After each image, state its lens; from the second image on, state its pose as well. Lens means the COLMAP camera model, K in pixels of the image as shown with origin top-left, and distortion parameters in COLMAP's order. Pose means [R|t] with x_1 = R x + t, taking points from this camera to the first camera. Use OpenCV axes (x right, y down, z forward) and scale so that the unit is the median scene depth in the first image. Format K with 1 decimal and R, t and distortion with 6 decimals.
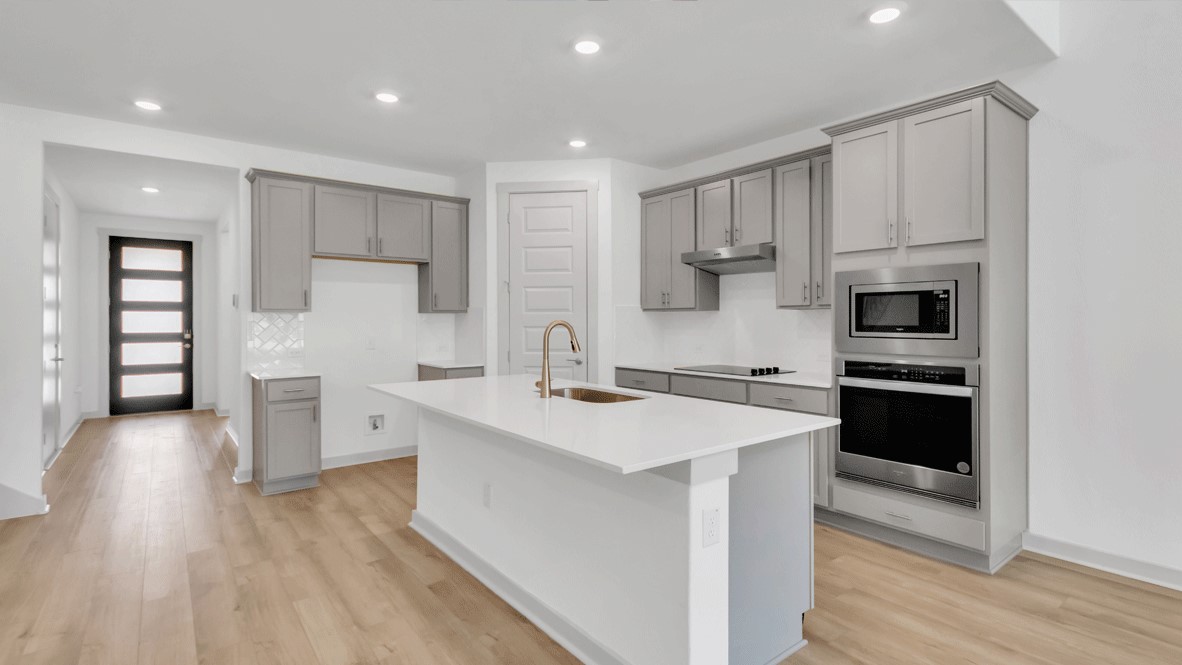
lens RADIAL K [[565.4, 0, 596.5], [0, 565.4, 322.8], [0, 0, 1]] dist [-0.002865, 0.000029]
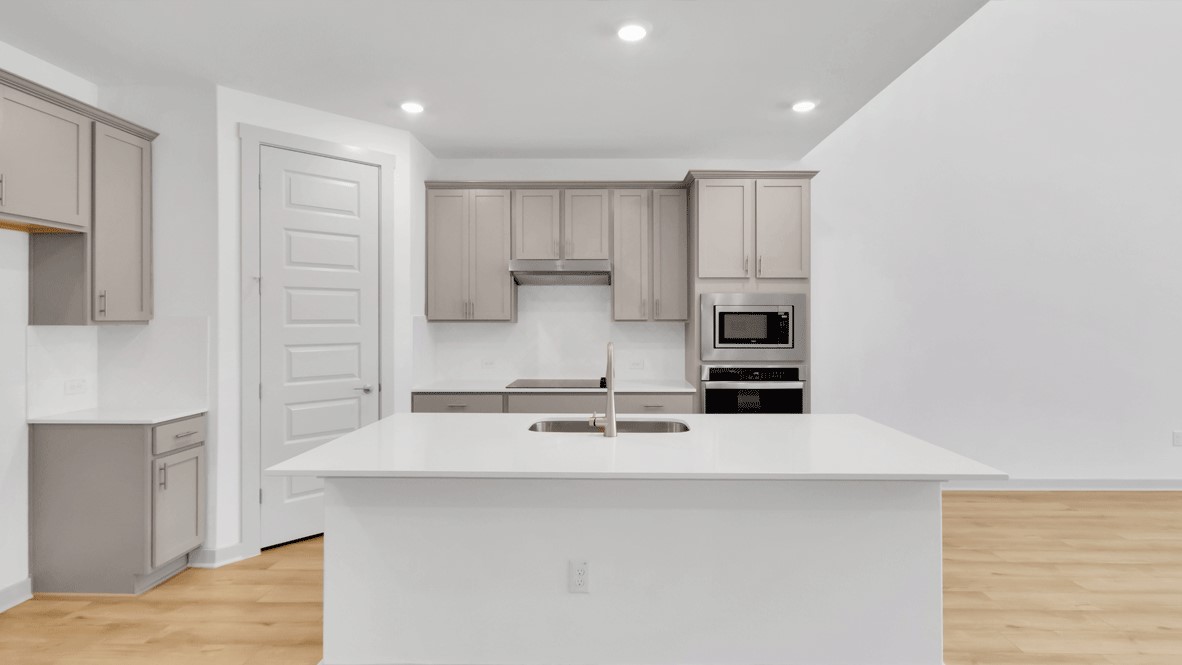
lens RADIAL K [[565.4, 0, 596.5], [0, 565.4, 322.8], [0, 0, 1]] dist [-0.002865, 0.000029]
pose [[0.625933, -0.001397, 0.779876, -0.570828], [0.002920, 0.999996, -0.000552, -0.025517], [-0.779871, 0.002623, 0.625934, 0.383107]]
